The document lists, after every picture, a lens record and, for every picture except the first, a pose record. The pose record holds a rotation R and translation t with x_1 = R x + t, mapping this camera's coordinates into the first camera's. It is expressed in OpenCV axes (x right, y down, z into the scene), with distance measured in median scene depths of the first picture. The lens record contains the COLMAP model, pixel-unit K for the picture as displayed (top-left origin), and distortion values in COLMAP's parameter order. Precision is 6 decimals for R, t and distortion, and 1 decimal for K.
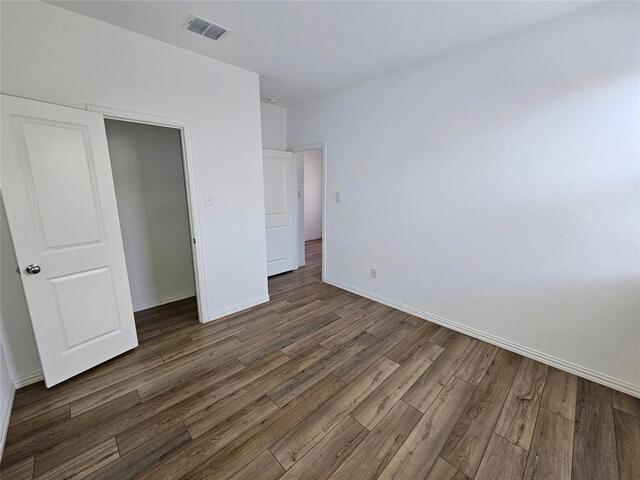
lens RADIAL K [[259.9, 0, 323.2], [0, 259.9, 238.2], [0, 0, 1]] dist [-0.001205, -0.000205]
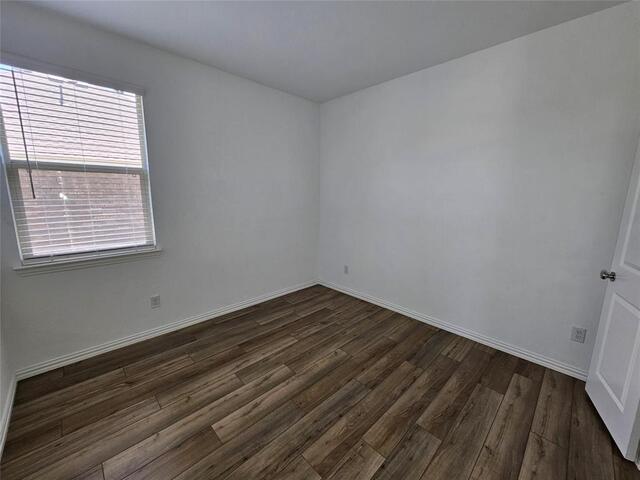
lens RADIAL K [[259.9, 0, 323.2], [0, 259.9, 238.2], [0, 0, 1]] dist [-0.001205, -0.000205]
pose [[-0.999835, -0.018150, -0.000542, -0.014941], [-0.017106, 0.931515, 0.363299, -0.328488], [-0.006089, 0.363249, -0.931672, 1.720772]]
